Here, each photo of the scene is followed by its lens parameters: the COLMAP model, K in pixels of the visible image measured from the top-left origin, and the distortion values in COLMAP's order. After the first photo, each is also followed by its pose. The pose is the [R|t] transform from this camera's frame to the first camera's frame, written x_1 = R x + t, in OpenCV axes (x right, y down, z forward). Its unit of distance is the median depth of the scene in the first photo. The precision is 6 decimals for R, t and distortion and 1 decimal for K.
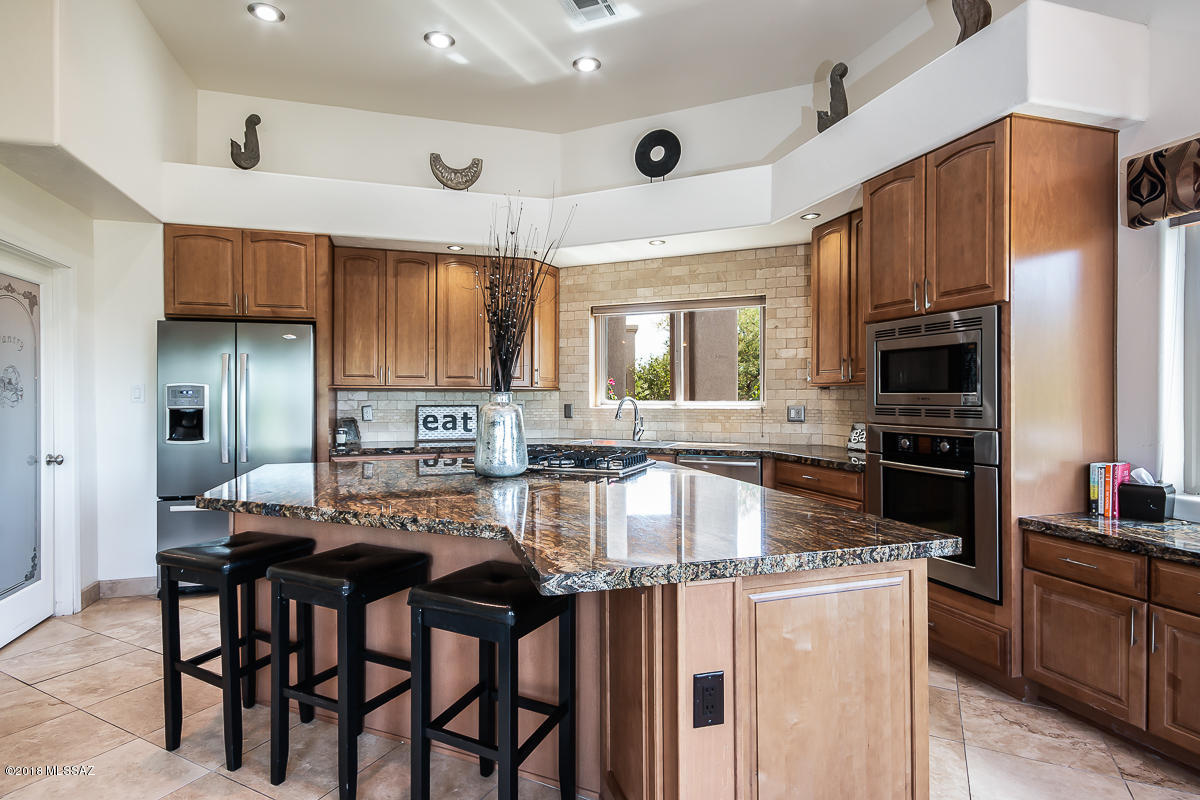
lens RADIAL K [[607.9, 0, 600.7], [0, 607.9, 403.3], [0, 0, 1]] dist [-0.000308, -0.001495]
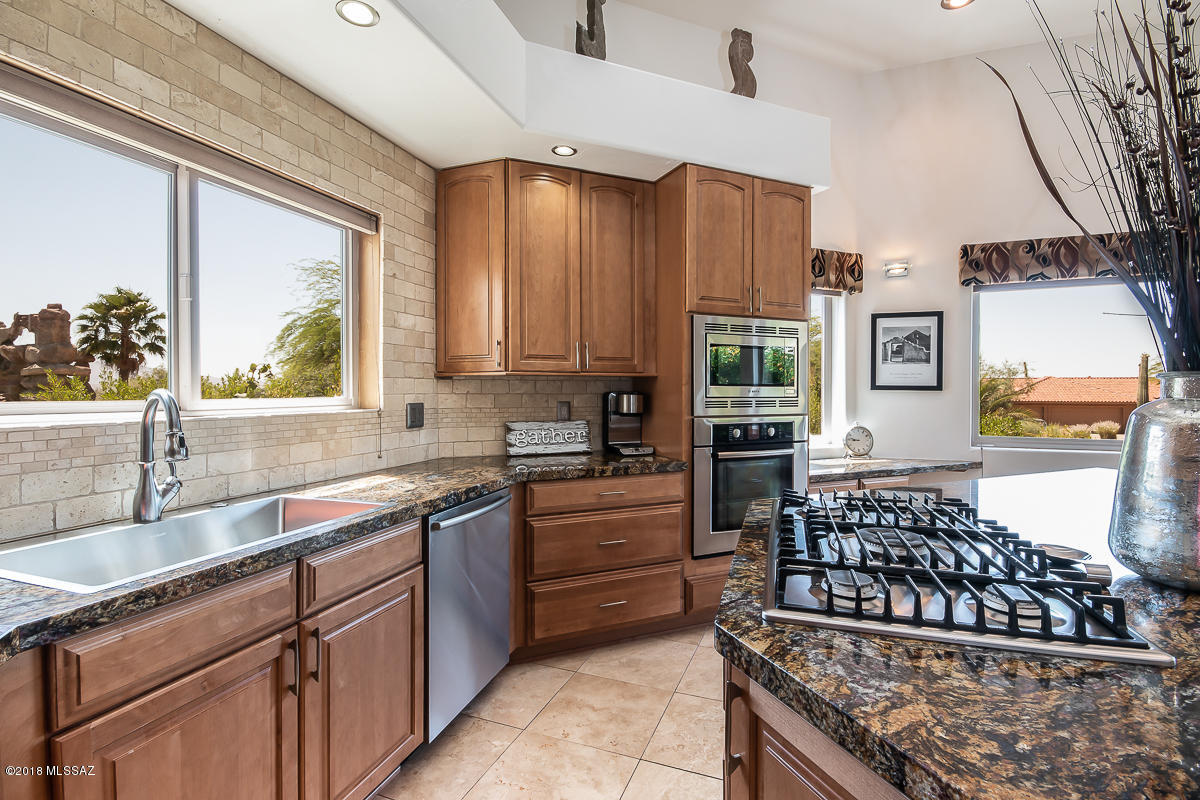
lens RADIAL K [[549.6, 0, 617.2], [0, 549.6, 393.1], [0, 0, 1]] dist [-0.000116, -0.007010]
pose [[-0.100047, -0.001073, 0.994982, -0.318399], [0.011138, 0.999936, 0.002198, -0.006501], [-0.994920, 0.011302, -0.100029, 0.935719]]
